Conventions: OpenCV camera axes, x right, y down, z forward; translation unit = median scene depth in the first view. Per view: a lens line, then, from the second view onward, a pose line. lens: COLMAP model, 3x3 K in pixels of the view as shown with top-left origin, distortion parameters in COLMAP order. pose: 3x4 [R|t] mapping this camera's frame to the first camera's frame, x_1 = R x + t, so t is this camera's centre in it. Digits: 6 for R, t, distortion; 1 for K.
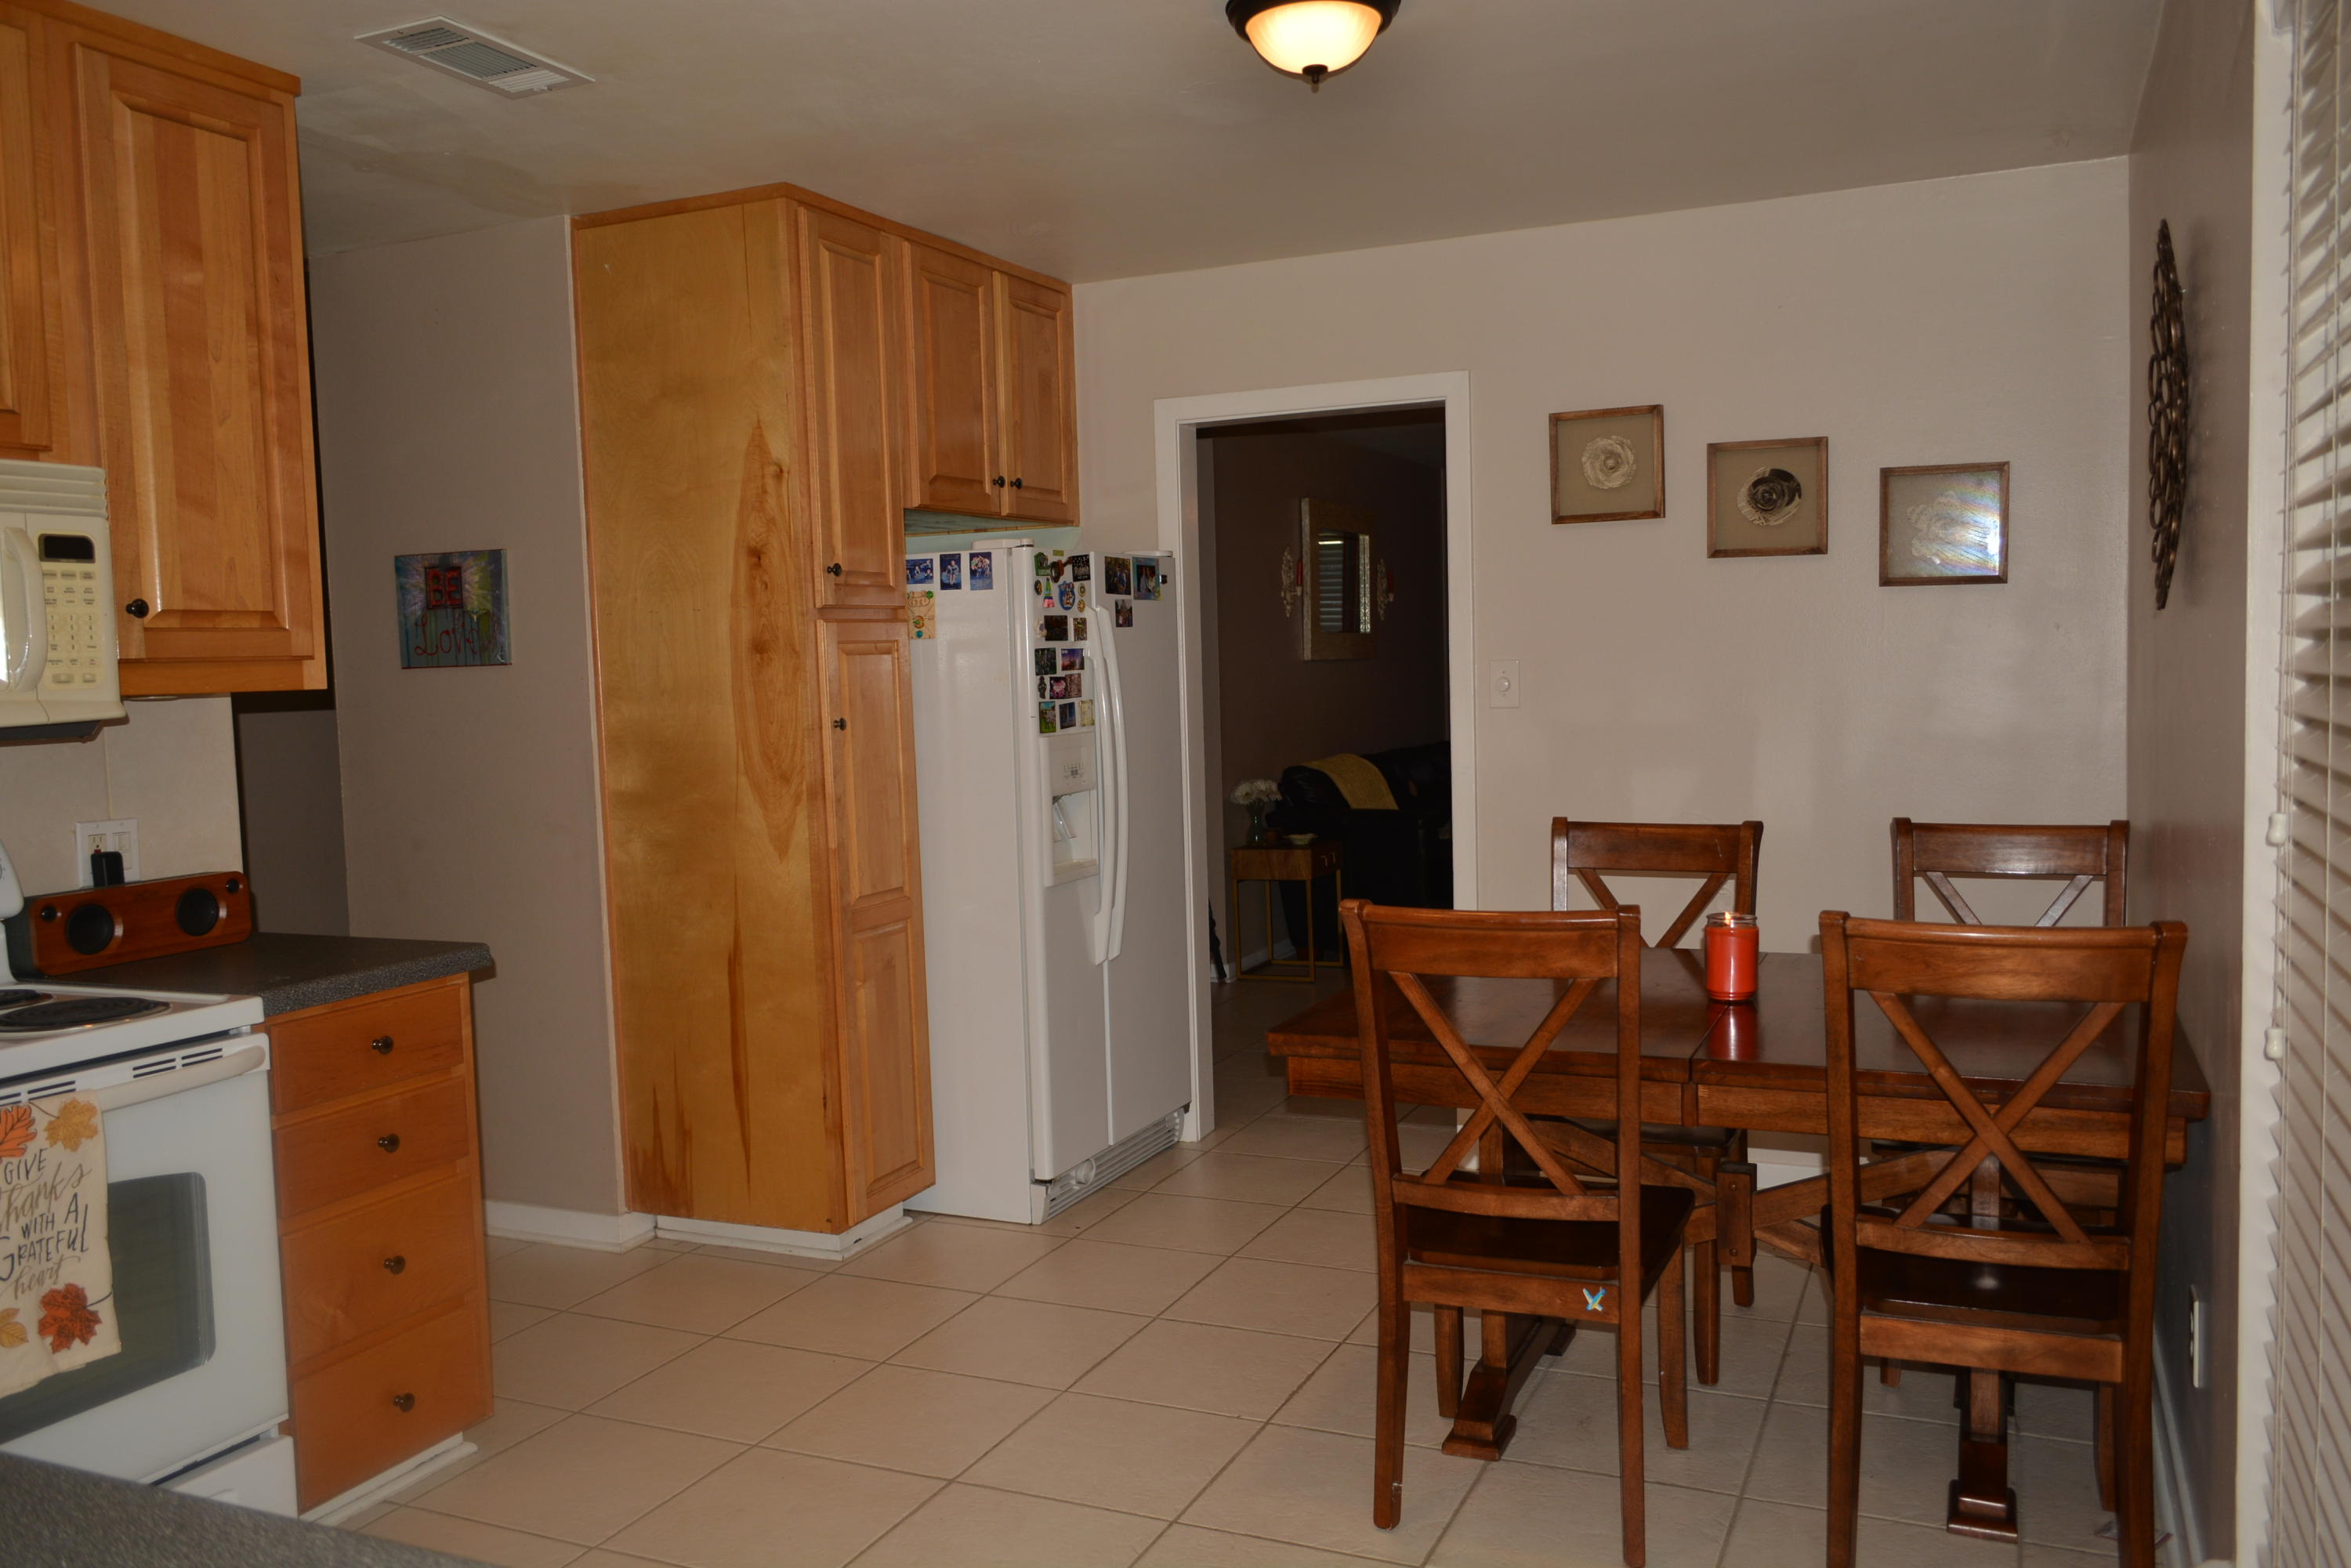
lens RADIAL K [[1886.4, 0, 1176.7], [0, 1886.4, 786.4], [0, 0, 1]] dist [-0.014366, 0.010425]
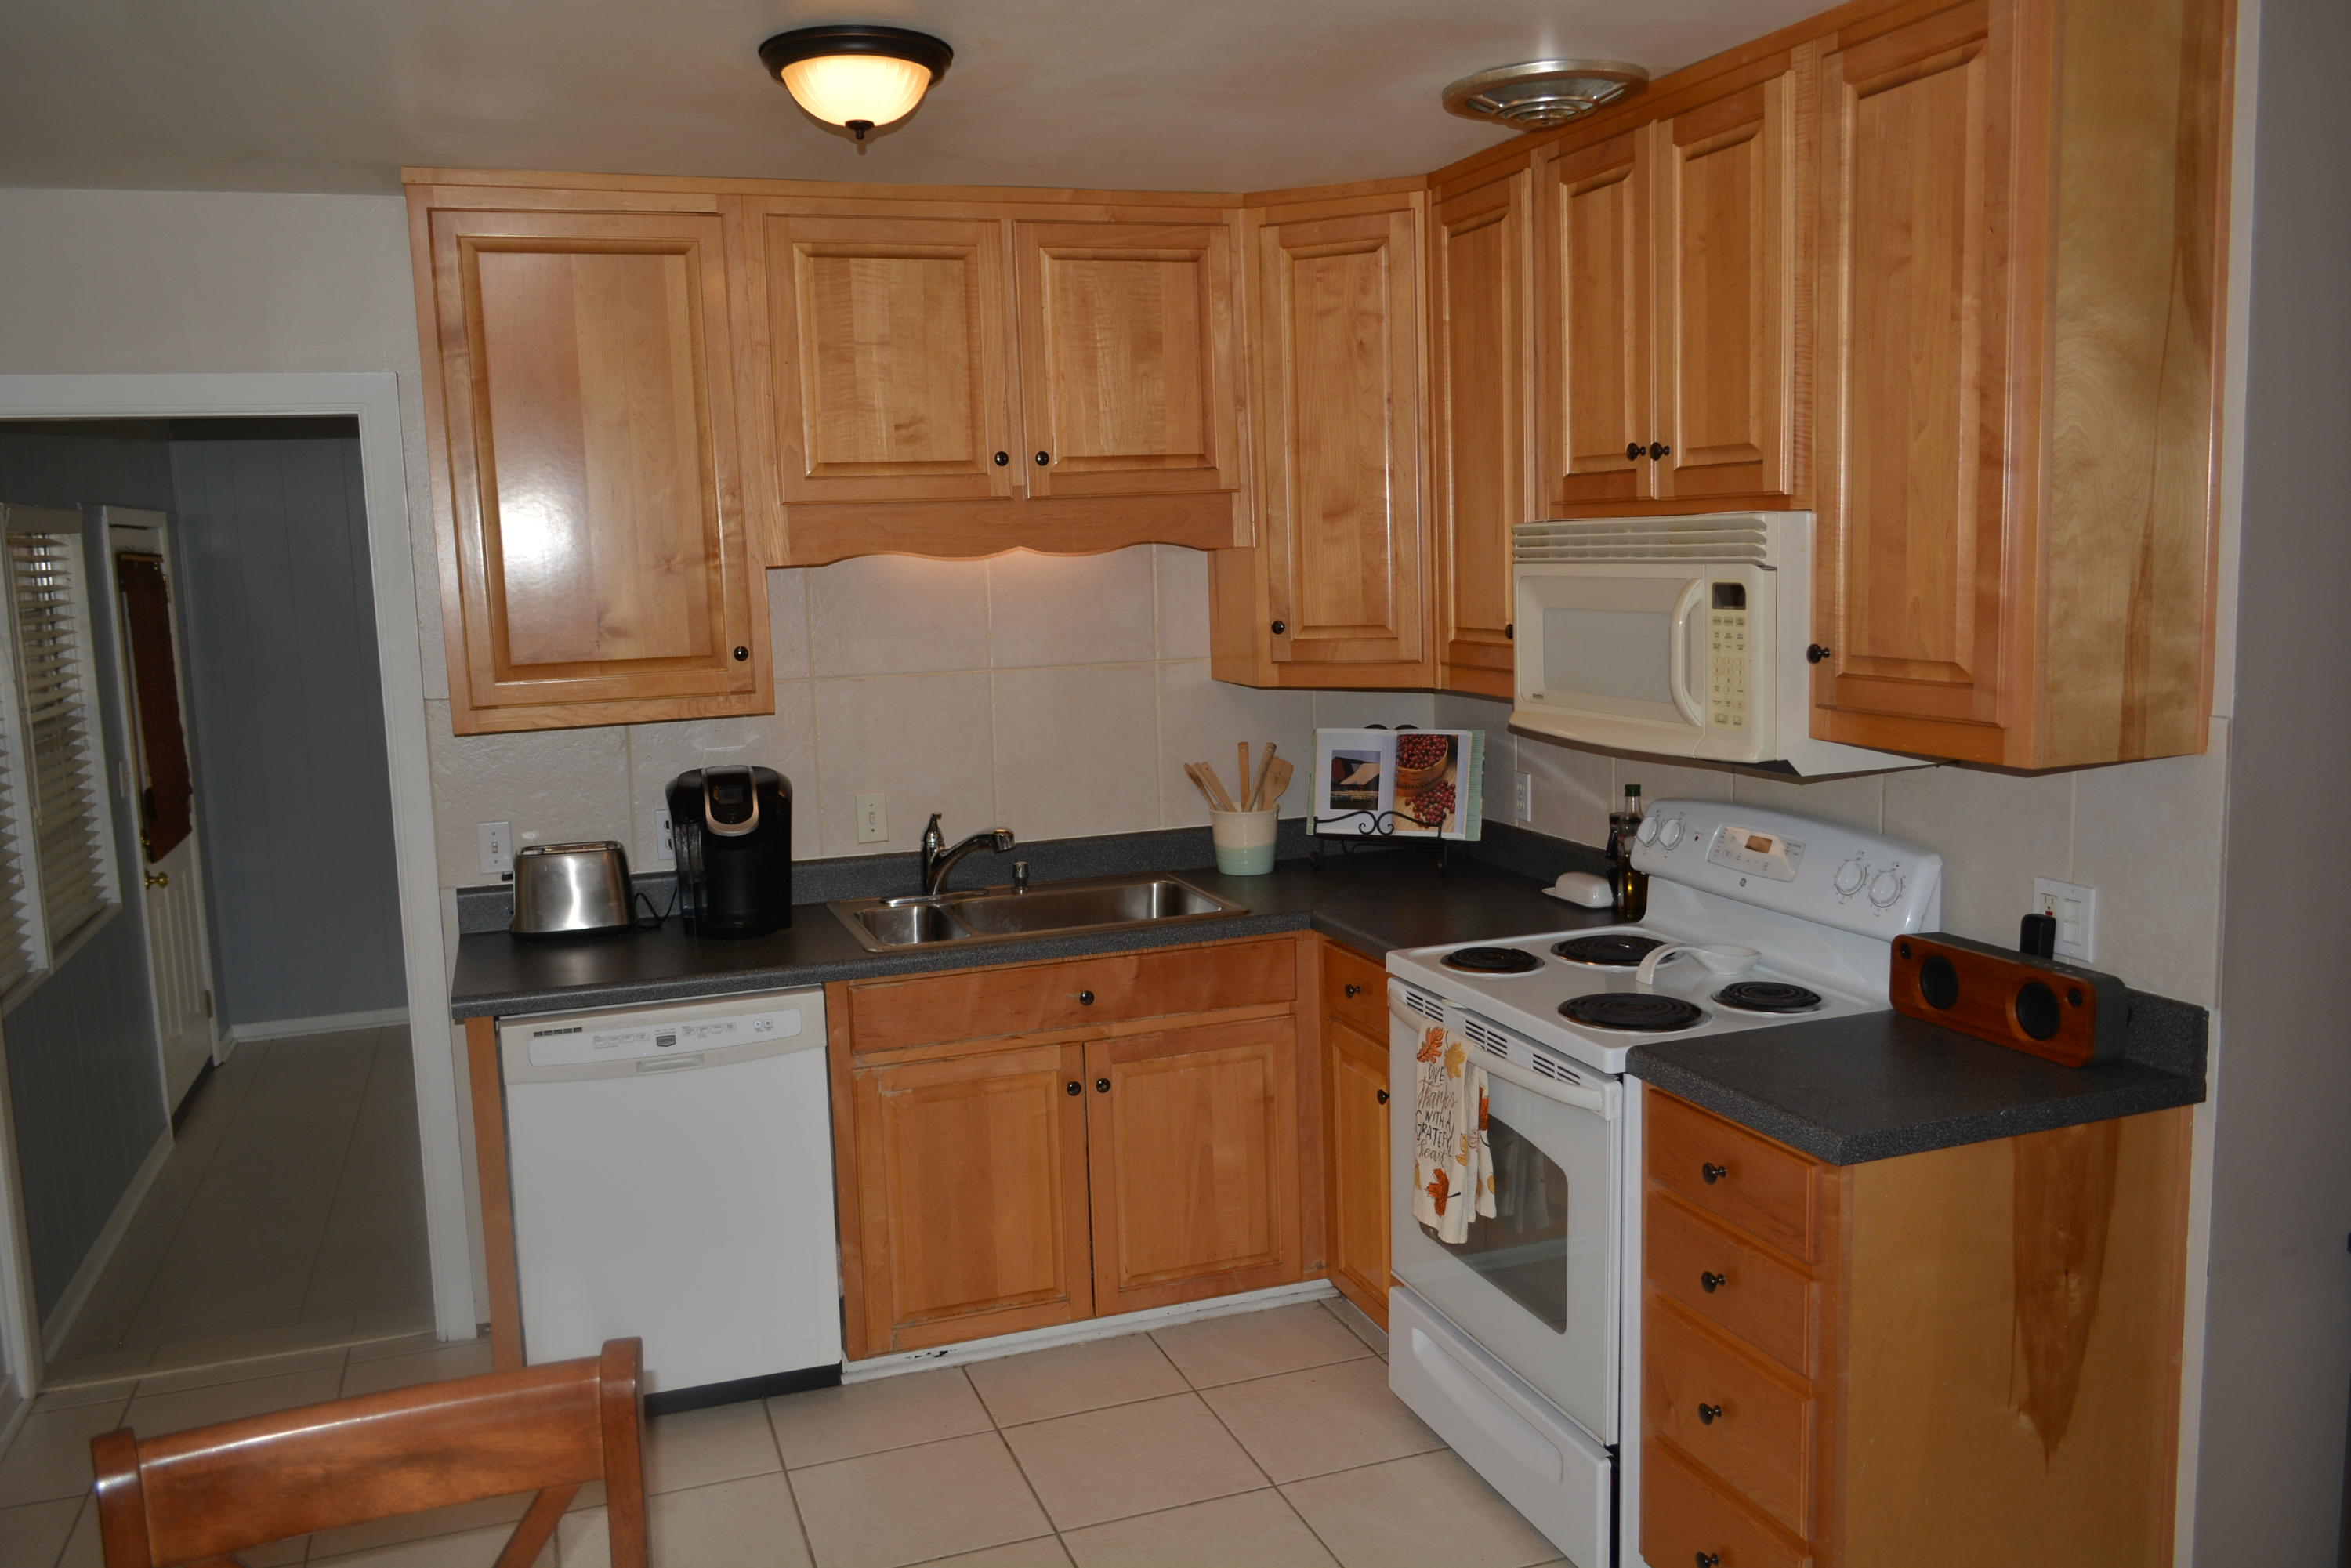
lens RADIAL K [[1886.4, 0, 1177.3], [0, 1886.4, 787.4], [0, 0, 1]] dist [-0.014366, 0.010425]
pose [[-0.717042, 0.139052, -0.683020, 0.356669], [0.003006, 0.980507, 0.196460, -0.226658], [0.697024, 0.138817, -0.703483, 1.522142]]
